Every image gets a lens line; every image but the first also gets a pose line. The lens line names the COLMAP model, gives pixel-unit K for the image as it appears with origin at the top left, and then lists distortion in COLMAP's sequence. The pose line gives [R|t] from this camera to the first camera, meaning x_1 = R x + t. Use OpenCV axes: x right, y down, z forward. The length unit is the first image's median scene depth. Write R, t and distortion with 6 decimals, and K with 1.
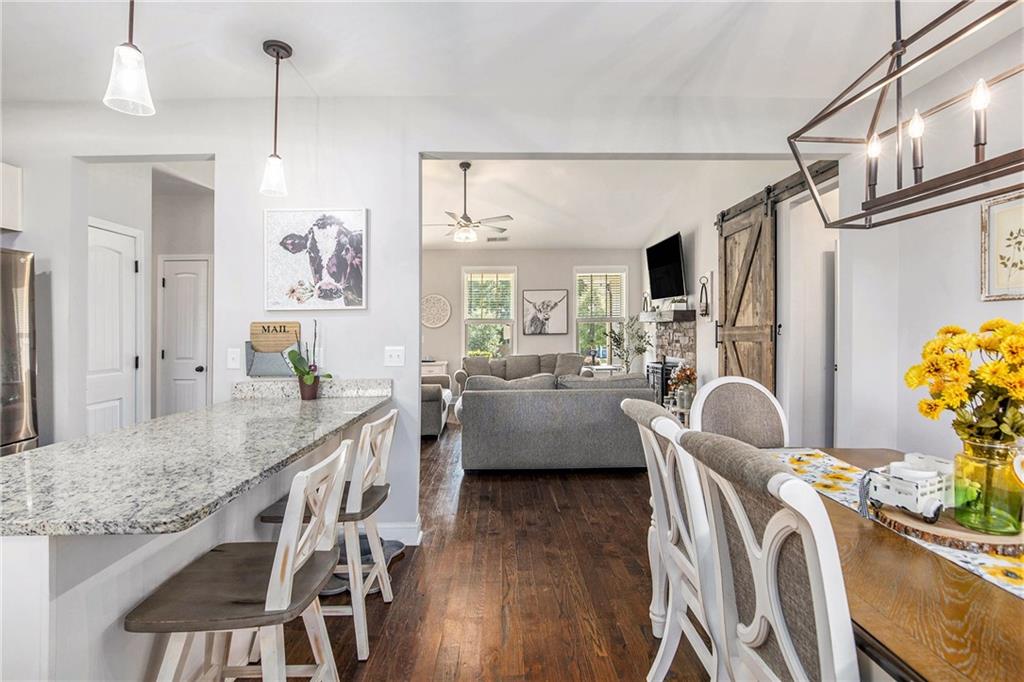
lens RADIAL K [[483.8, 0, 522.9], [0, 483.8, 332.1], [0, 0, 1]] dist [-0.019038, 0.000020]
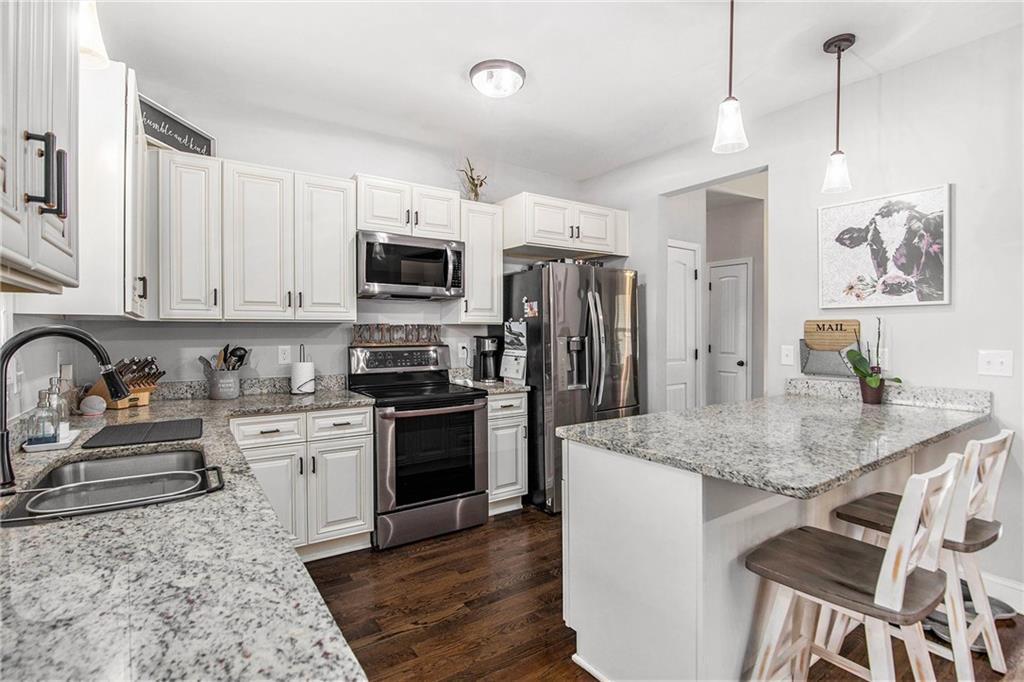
lens RADIAL K [[495.8, 0, 518.4], [0, 495.8, 320.8], [0, 0, 1]] dist [-0.003426, -0.000178]
pose [[0.563423, -0.003935, -0.826159, -0.040513], [-0.012505, 0.999833, -0.013290, 0.001914], [0.826074, 0.017819, 0.563280, -0.100156]]
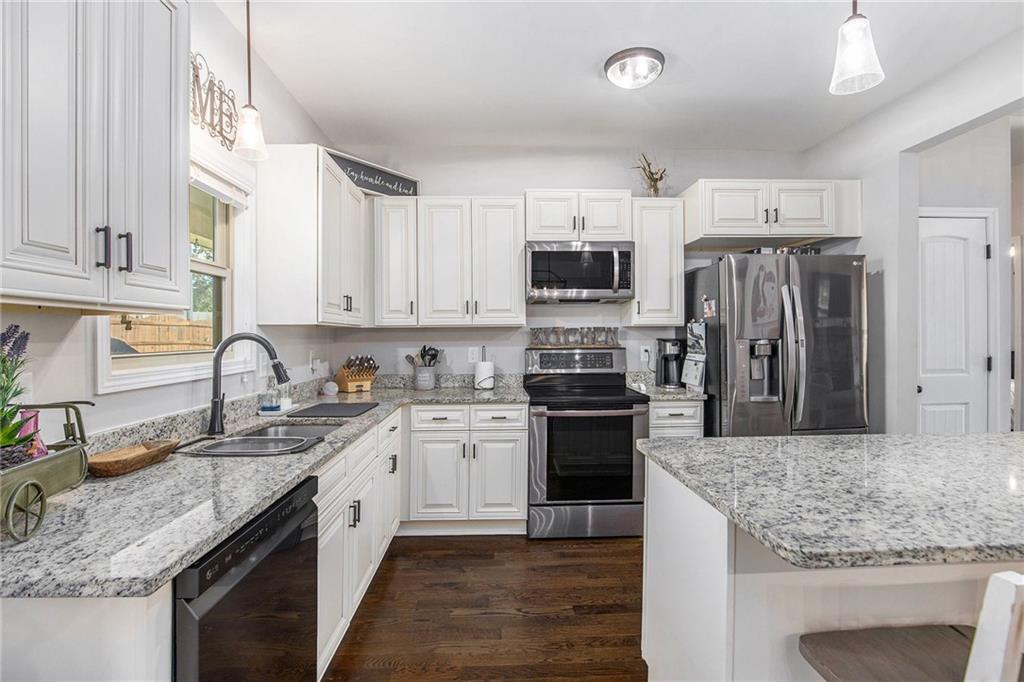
lens RADIAL K [[495.8, 0, 518.4], [0, 495.8, 320.8], [0, 0, 1]] dist [-0.003426, -0.000178]
pose [[0.041130, -0.013642, -0.999061, 0.050967], [-0.000681, 0.999906, -0.013682, -0.001549], [0.999154, 0.001243, 0.041117, 0.172960]]
